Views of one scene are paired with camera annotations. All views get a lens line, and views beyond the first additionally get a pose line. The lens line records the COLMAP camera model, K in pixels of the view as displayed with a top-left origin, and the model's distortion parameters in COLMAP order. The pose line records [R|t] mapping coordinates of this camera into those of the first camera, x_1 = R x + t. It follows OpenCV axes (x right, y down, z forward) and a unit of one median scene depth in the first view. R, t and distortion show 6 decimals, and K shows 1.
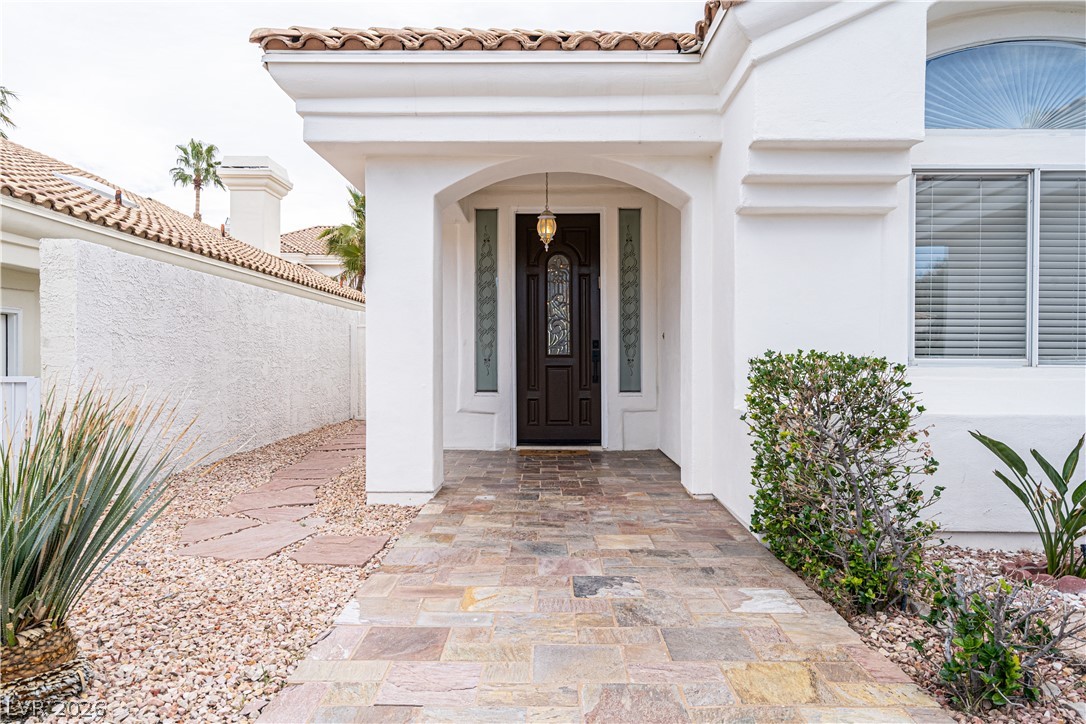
lens RADIAL K [[738.2, 0, 540.5], [0, 738.2, 362.2], [0, 0, 1]] dist [0.003455, 0.001140]
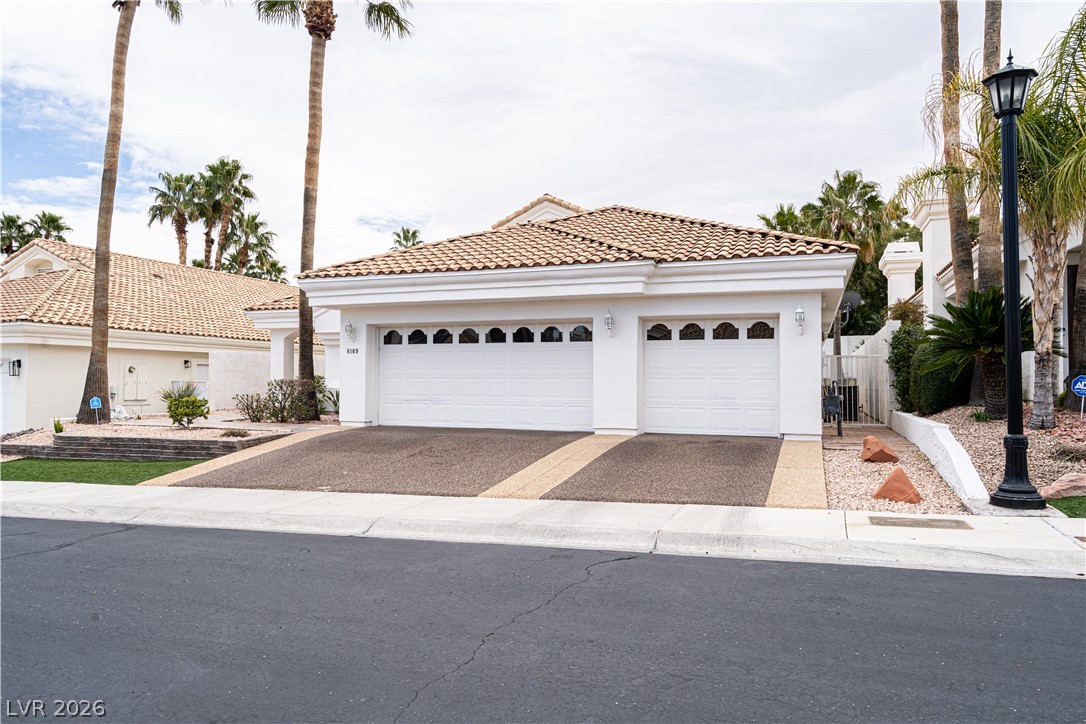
lens RADIAL K [[712.6, 0, 540.3], [0, 712.6, 360.0], [0, 0, 1]] dist [0.005231, 0.002283]
pose [[0.944824, -0.006665, -0.327511, 3.102801], [-0.004468, 0.999438, -0.033228, 0.034988], [0.327549, 0.032858, 0.944263, -2.860781]]
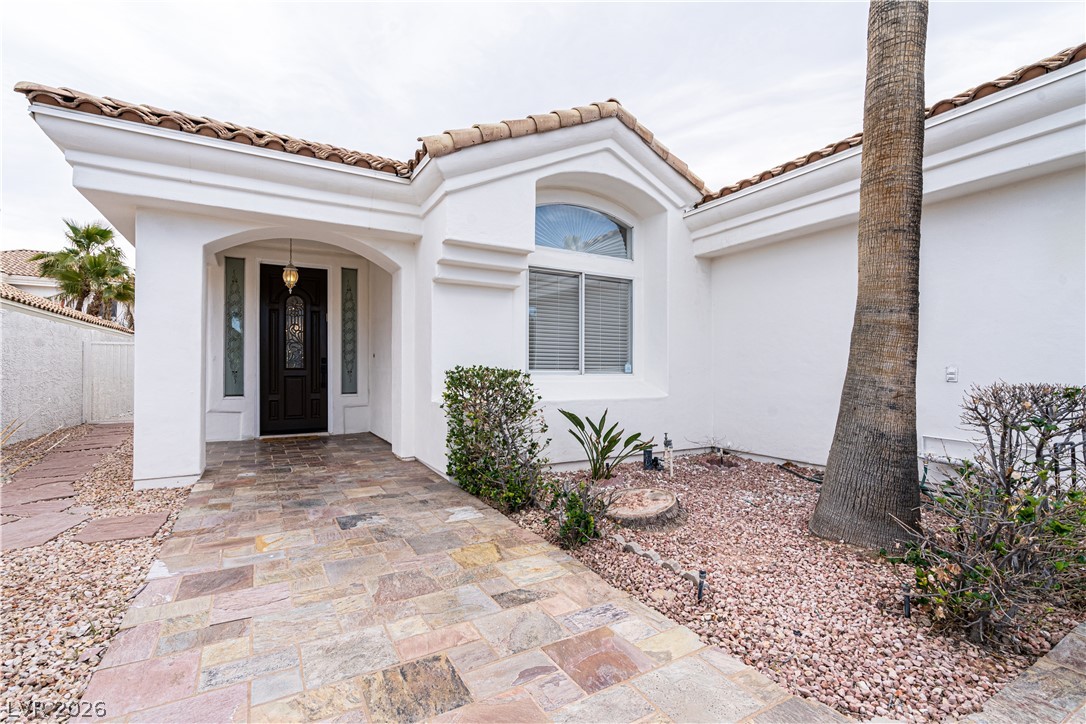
lens RADIAL K [[489.1, 0, 541.3], [0, 489.1, 364.0], [0, 0, 1]] dist [-0.008154, 0.002215]
pose [[0.860307, 0.005943, 0.509742, -0.080289], [0.003429, 0.999842, -0.017444, 0.000043], [-0.509765, 0.016755, 0.860150, -0.044829]]
